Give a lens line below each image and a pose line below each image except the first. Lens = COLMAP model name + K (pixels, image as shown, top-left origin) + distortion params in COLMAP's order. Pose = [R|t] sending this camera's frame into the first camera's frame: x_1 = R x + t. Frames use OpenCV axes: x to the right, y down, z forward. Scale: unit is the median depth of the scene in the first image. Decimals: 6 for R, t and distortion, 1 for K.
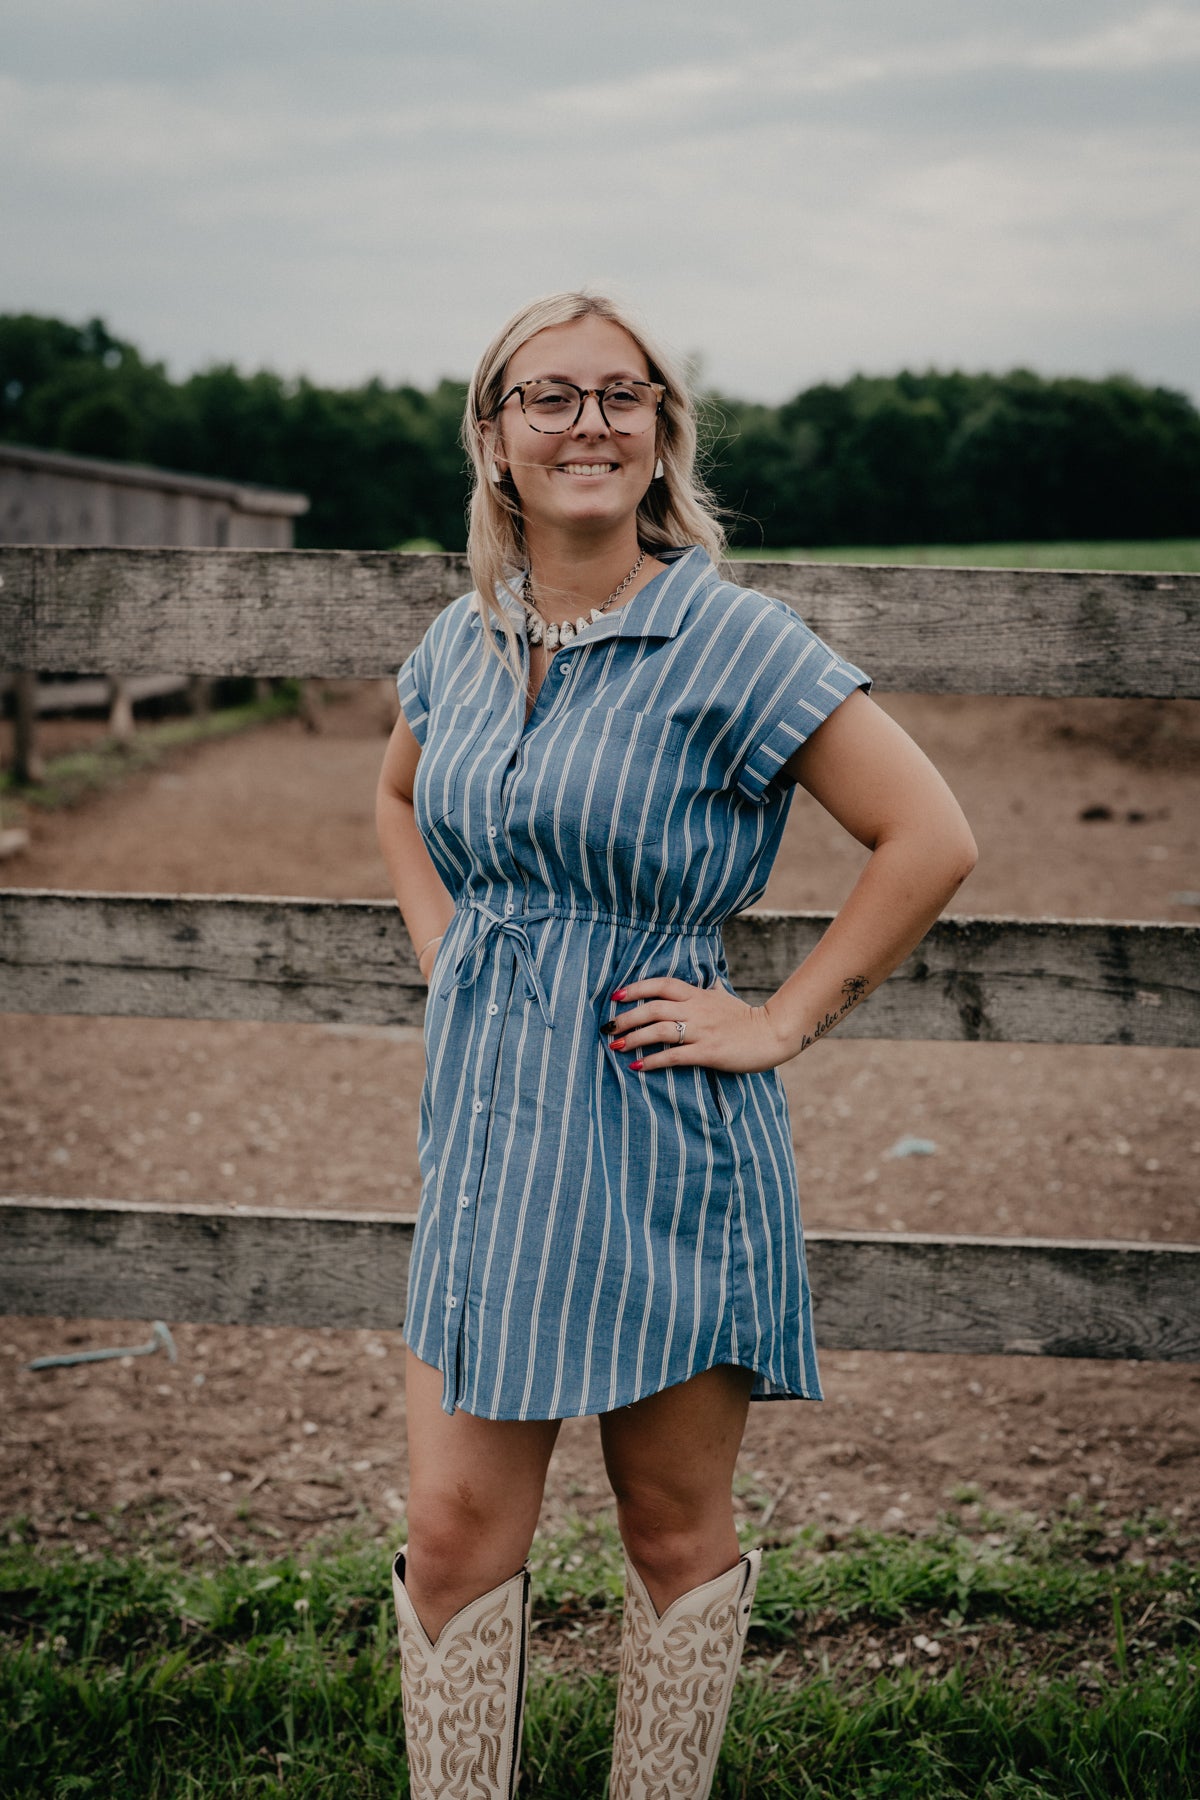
lens RADIAL K [[2509.6, 0, 609.1], [0, 2509.6, 904.1], [0, 0, 1]] dist [-0.124091, 0.927739]
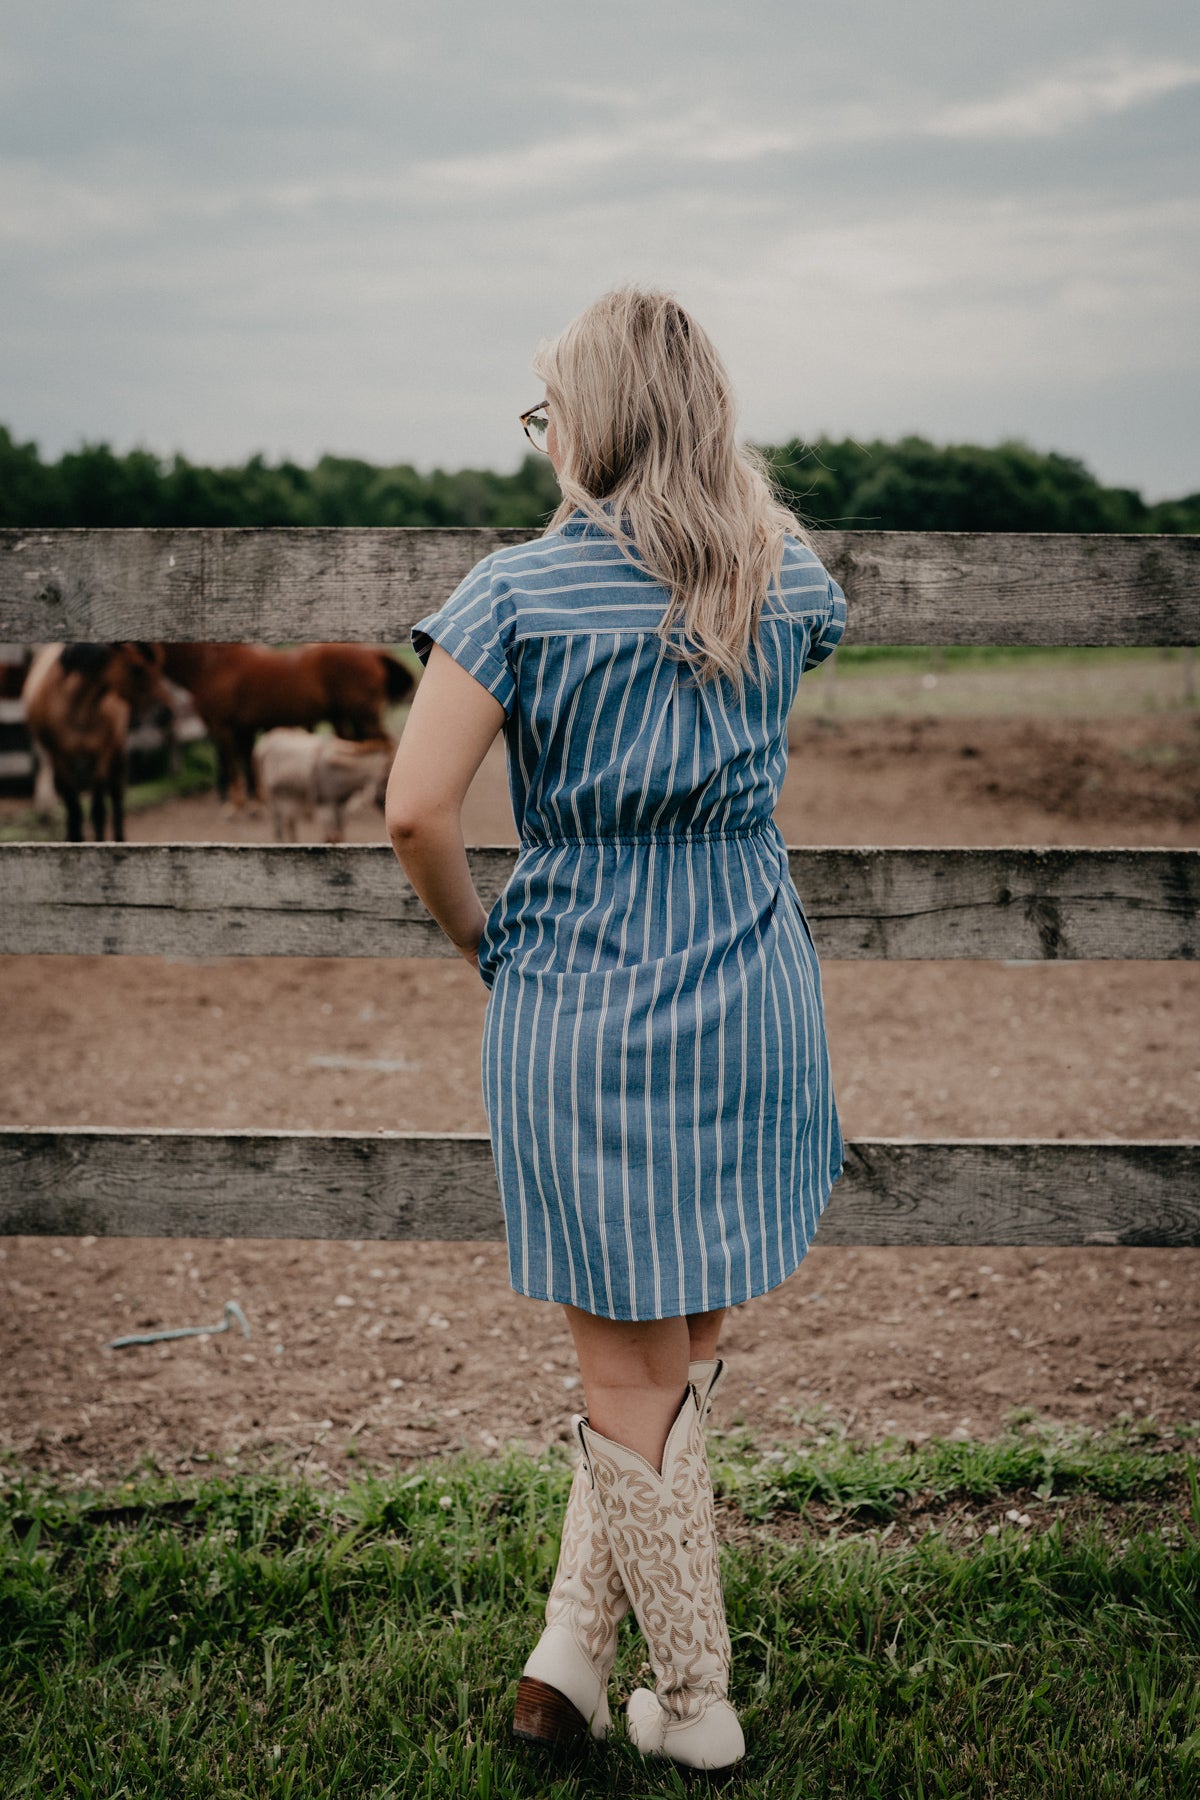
lens RADIAL K [[2596.7, 0, 606.6], [0, 2596.7, 896.7], [0, 0, 1]] dist [-0.118435, 0.845596]
pose [[0.998885, -0.022116, 0.041716, -0.098648], [0.023676, 0.999025, -0.037266, 0.064335], [-0.040851, 0.038212, 0.998434, -0.141967]]
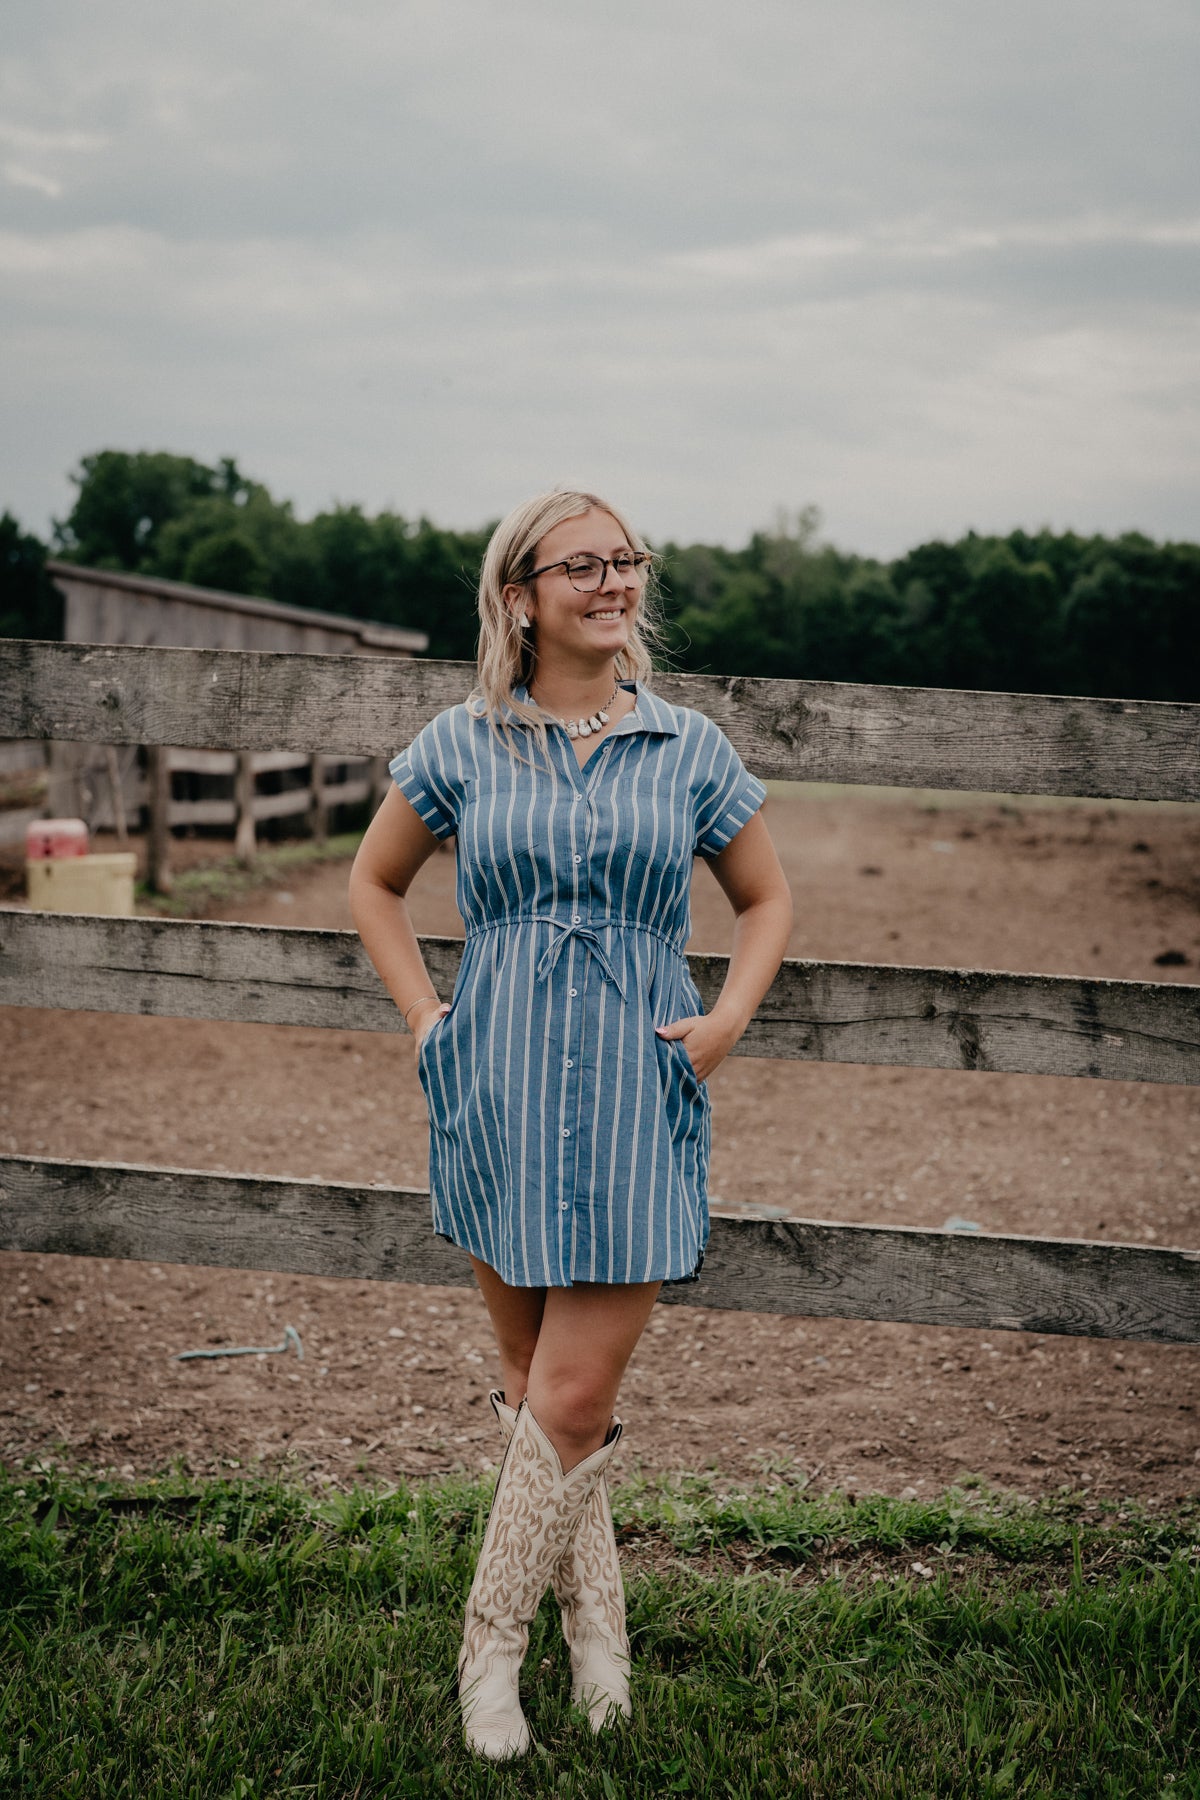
lens RADIAL K [[2509.6, 0, 609.1], [0, 2509.6, 904.1], [0, 0, 1]] dist [-0.124091, 0.927739]
pose [[0.998503, 0.035866, -0.041288, 0.013904], [-0.038212, 0.997613, -0.057518, 0.050273], [0.039126, 0.059010, 0.997490, -0.251125]]
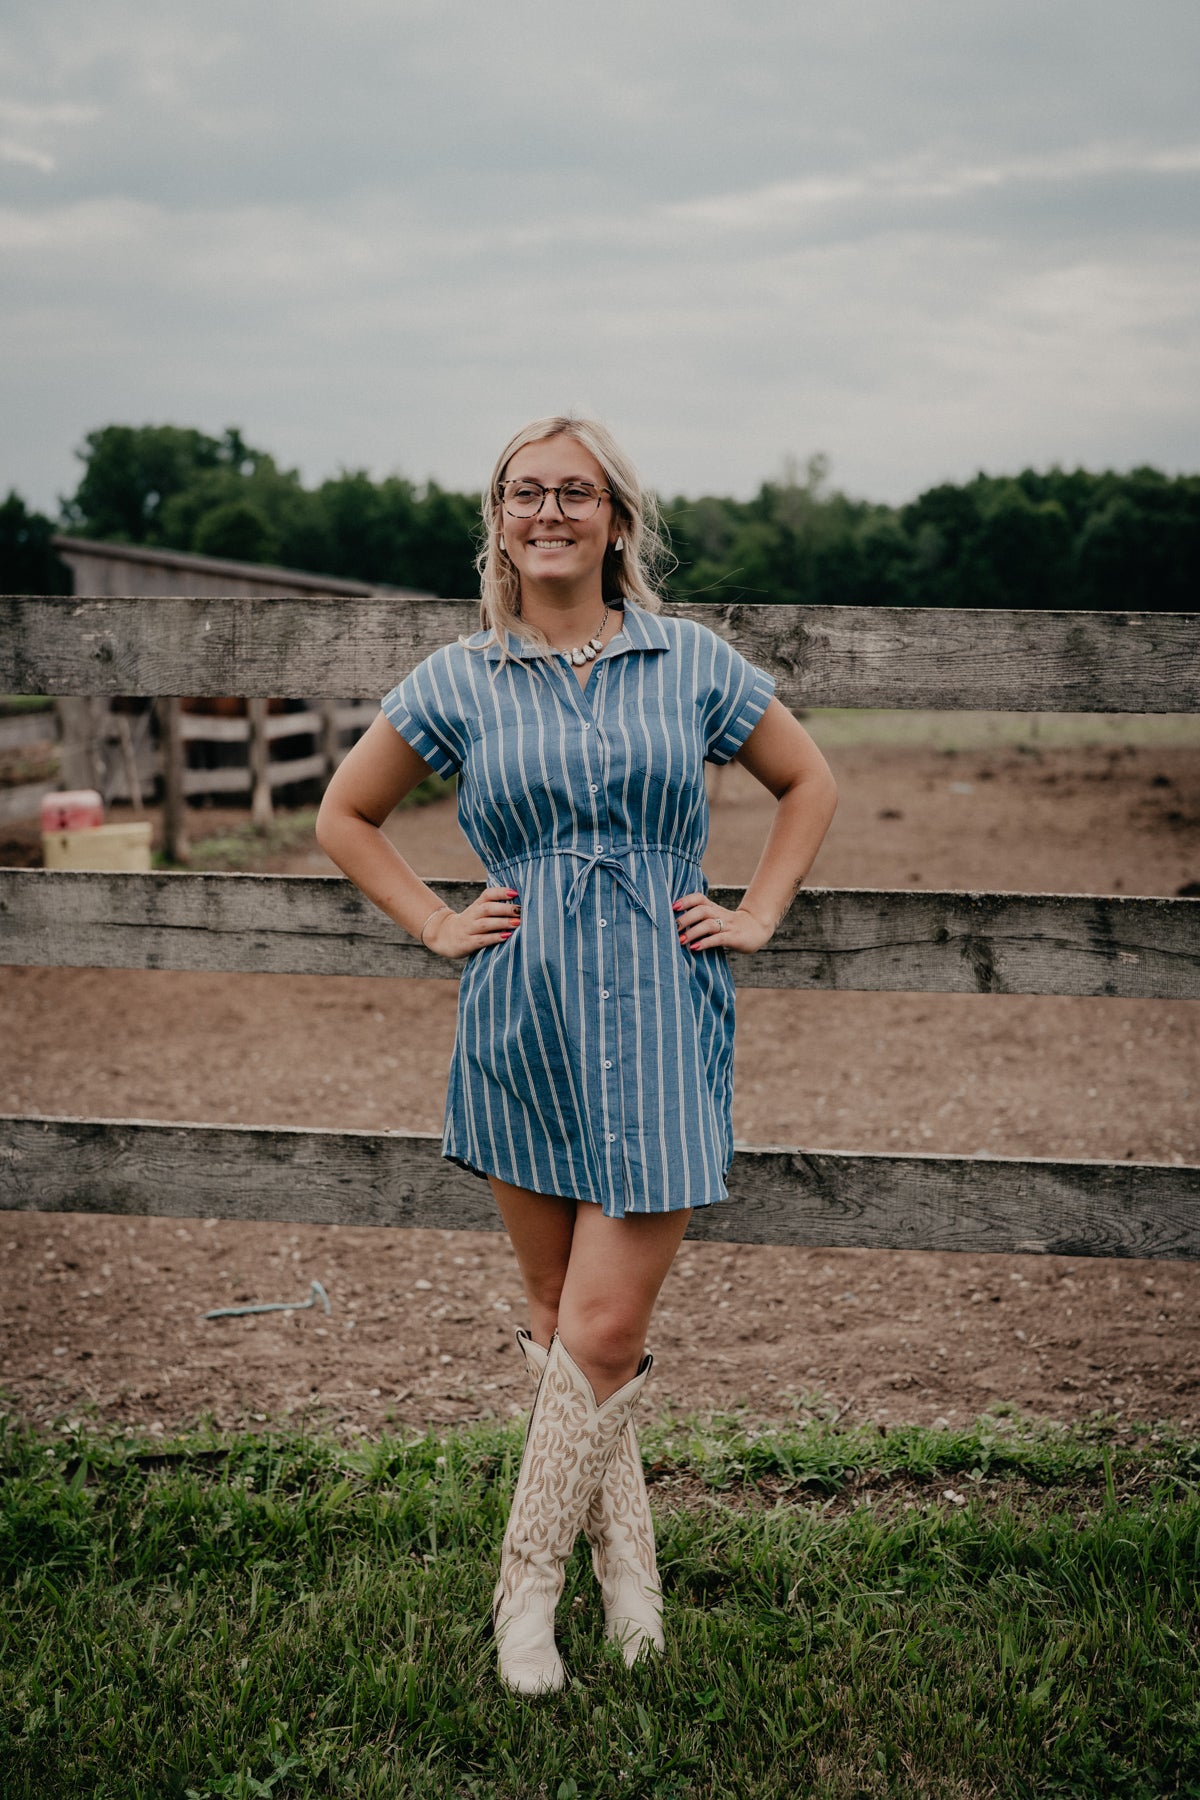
lens RADIAL K [[2509.3, 0, 604.4], [0, 2509.3, 915.3], [0, 0, 1]] dist [-0.109234, 0.774329]
pose [[0.998636, -0.000905, -0.052209, 0.021982], [-0.000977, 0.999351, -0.036005, 0.060265], [0.052208, 0.036007, 0.997987, -0.238625]]
